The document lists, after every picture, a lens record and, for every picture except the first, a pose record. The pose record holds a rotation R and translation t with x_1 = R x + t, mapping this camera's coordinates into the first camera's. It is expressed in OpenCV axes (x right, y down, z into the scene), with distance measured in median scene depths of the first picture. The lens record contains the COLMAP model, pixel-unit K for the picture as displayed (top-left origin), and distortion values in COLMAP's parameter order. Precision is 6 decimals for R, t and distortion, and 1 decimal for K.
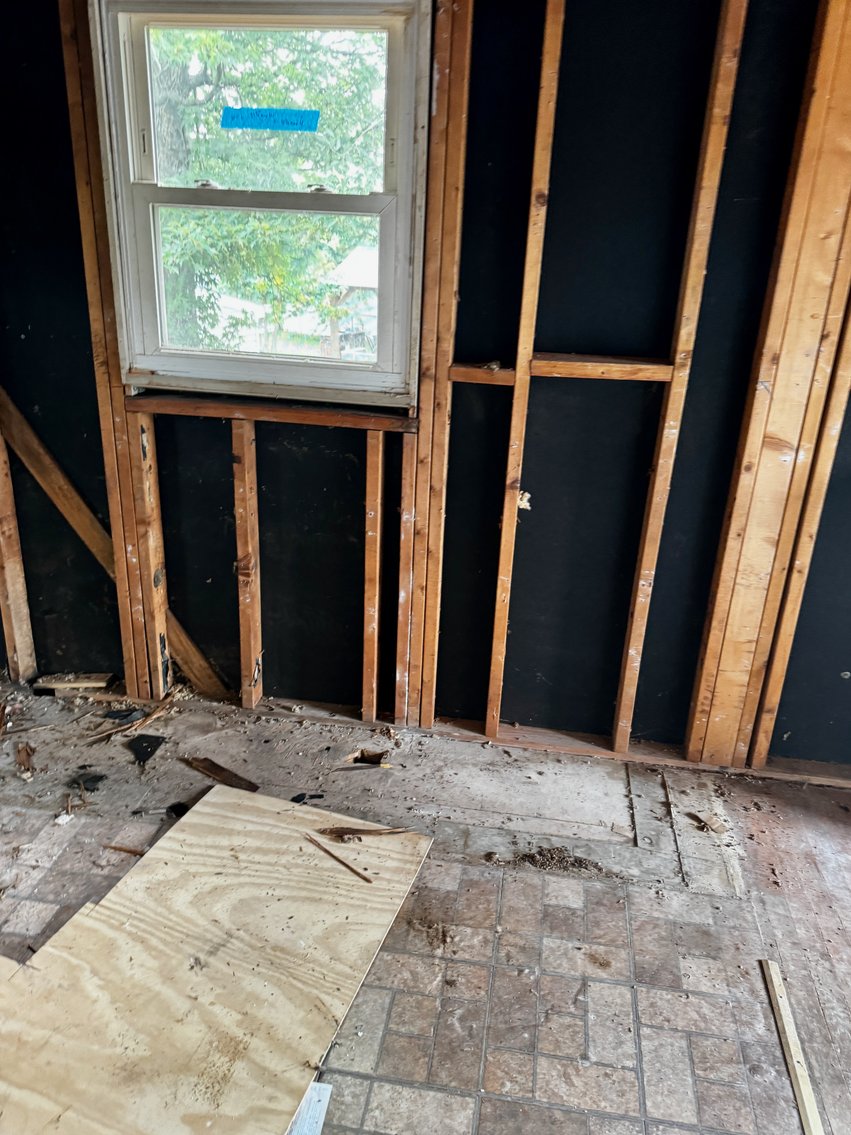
lens RADIAL K [[864.1, 0, 428.3], [0, 864.1, 568.2], [0, 0, 1]] dist [0.003745, 0.003073]
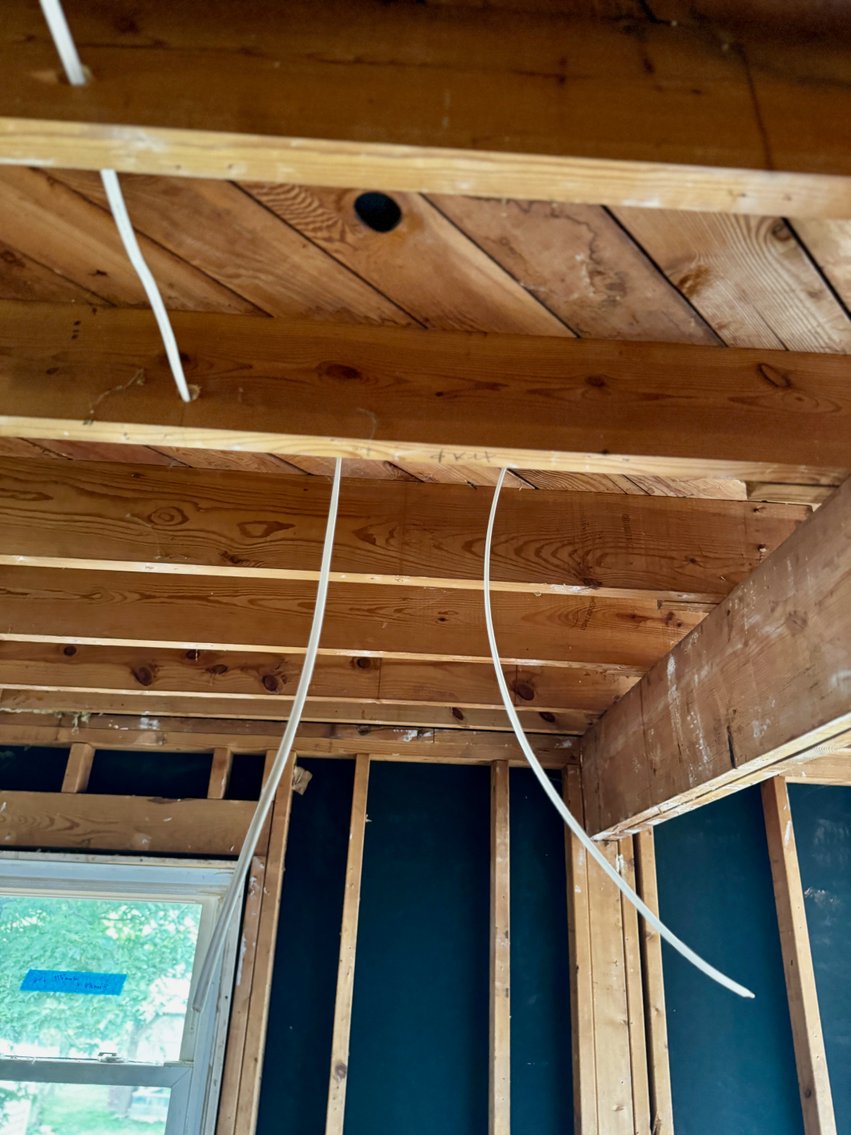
lens RADIAL K [[789.1, 0, 426.0], [0, 789.1, 557.1], [0, 0, 1]] dist [0.076260, -0.103416]
pose [[0.979748, 0.083663, 0.181917, 0.009661], [0.077384, 0.679731, -0.729368, -0.150103], [-0.184676, 0.728674, 0.659491, -0.054528]]
